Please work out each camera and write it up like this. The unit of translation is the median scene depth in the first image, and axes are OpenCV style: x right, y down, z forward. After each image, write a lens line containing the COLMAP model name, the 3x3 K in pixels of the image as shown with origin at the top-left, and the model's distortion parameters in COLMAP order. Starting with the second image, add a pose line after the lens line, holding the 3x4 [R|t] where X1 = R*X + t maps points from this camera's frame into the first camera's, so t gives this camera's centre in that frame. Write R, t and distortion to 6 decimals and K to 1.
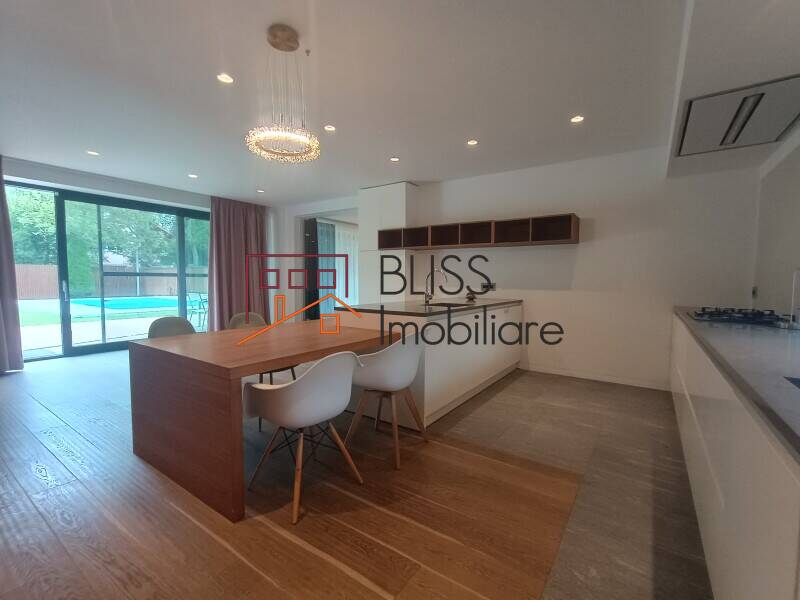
lens RADIAL K [[361.0, 0, 403.8], [0, 361.0, 299.9], [0, 0, 1]] dist [0.000195, 0.000186]
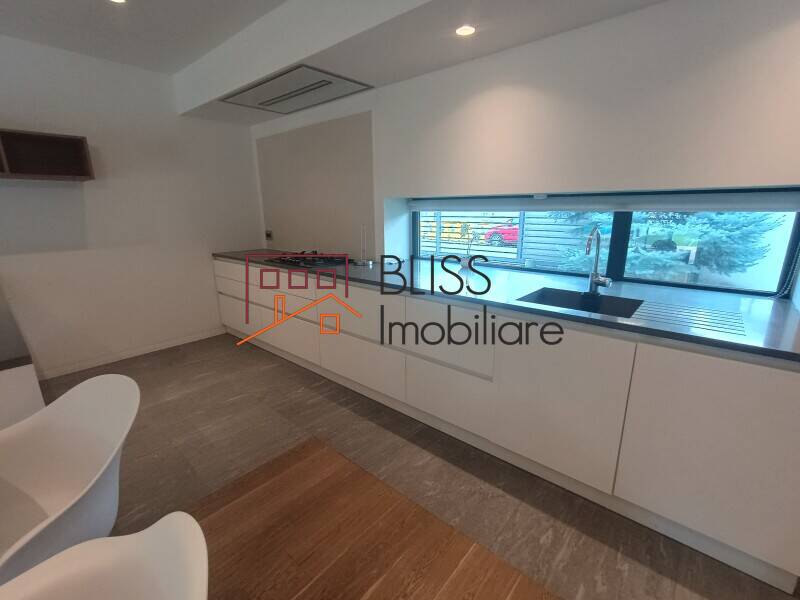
lens RADIAL K [[361.0, 0, 403.8], [0, 361.0, 299.9], [0, 0, 1]] dist [0.000195, 0.000186]
pose [[0.108184, -0.257973, 0.960076, -0.347736], [0.066467, 0.965460, 0.251930, -0.129695], [-0.991906, 0.036559, 0.121594, 0.572428]]
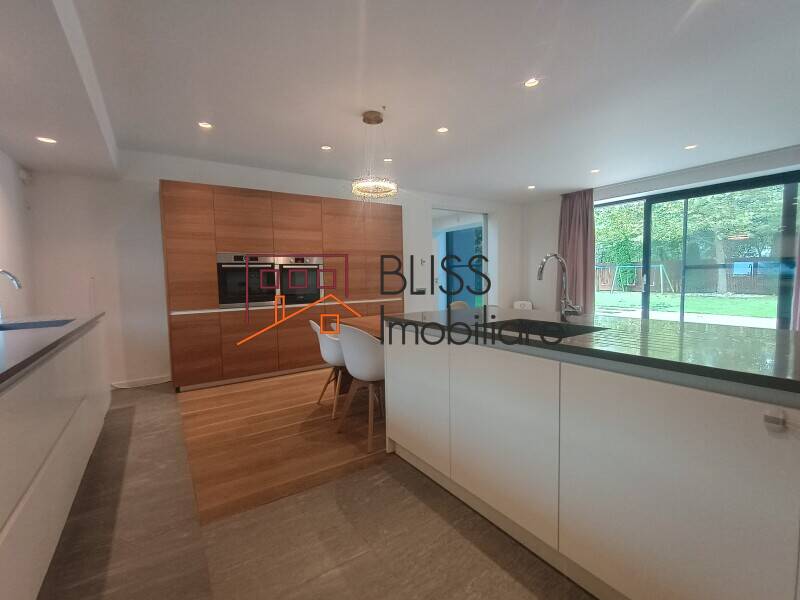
lens RADIAL K [[361.0, 0, 403.8], [0, 361.0, 299.9], [0, 0, 1]] dist [0.000195, 0.000186]
pose [[-0.363069, 0.060732, -0.929781, 0.990036], [-0.033131, 0.996401, 0.078021, -0.083090], [0.931173, 0.059131, -0.359751, 1.585292]]
